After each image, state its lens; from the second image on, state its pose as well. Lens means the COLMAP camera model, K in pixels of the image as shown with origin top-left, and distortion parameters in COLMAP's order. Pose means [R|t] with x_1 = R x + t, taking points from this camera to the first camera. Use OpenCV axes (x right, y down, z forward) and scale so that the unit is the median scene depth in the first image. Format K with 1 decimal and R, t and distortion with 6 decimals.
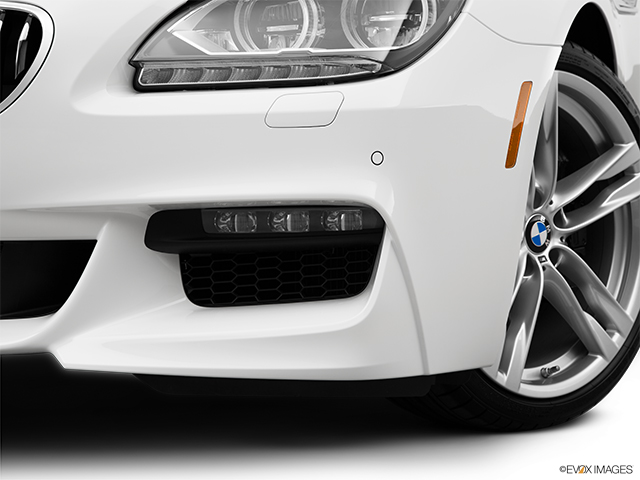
lens RADIAL K [[1528.6, 0, 318.8], [0, 1528.6, 237.3], [0, 0, 1]] dist [0.222493, 0.000000]
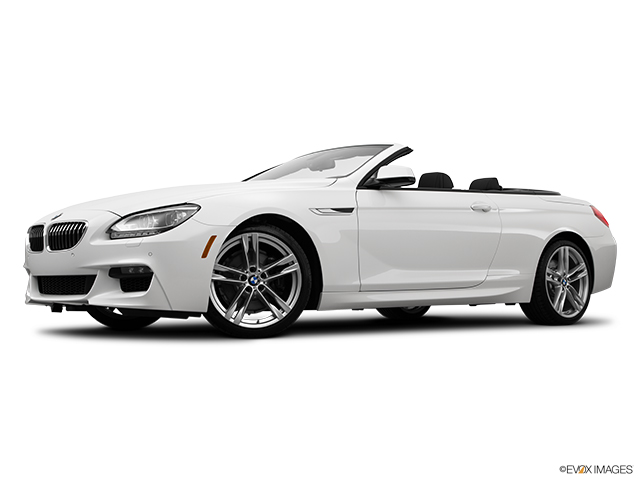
lens RADIAL K [[952.3, 0, 319.1], [0, 952.3, 241.2], [0, 0, 1]] dist [0.010054, 0.000000]
pose [[0.870842, -0.020167, -0.491149, 1.628103], [-0.036194, 0.993815, -0.104980, 0.159401], [0.490229, 0.109198, 0.864726, -0.955957]]
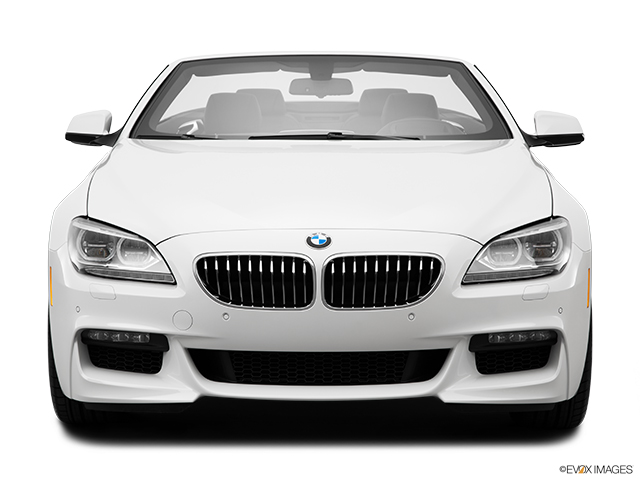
lens RADIAL K [[1836.6, 0, 318.1], [0, 1836.6, 239.7], [0, 0, 1]] dist [0.749892, 0.000000]
pose [[0.952499, -0.020494, 0.303851, -1.194157], [0.014723, 0.999665, 0.021272, -0.228339], [-0.304185, -0.015788, 0.952482, -1.664528]]
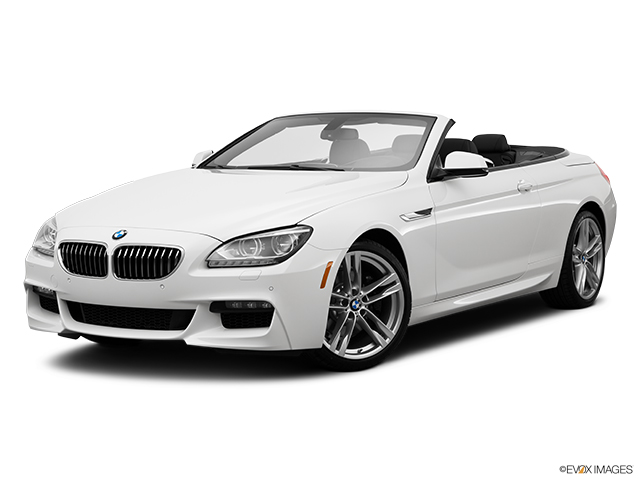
lens RADIAL K [[1432.5, 0, 319.5], [0, 1432.5, 238.0], [0, 0, 1]] dist [-0.004996, 0.000000]
pose [[0.976518, 0.012653, -0.215063, 0.838560], [-0.011125, 0.999904, 0.008316, -0.192813], [0.215147, -0.005728, 0.976565, -2.174470]]
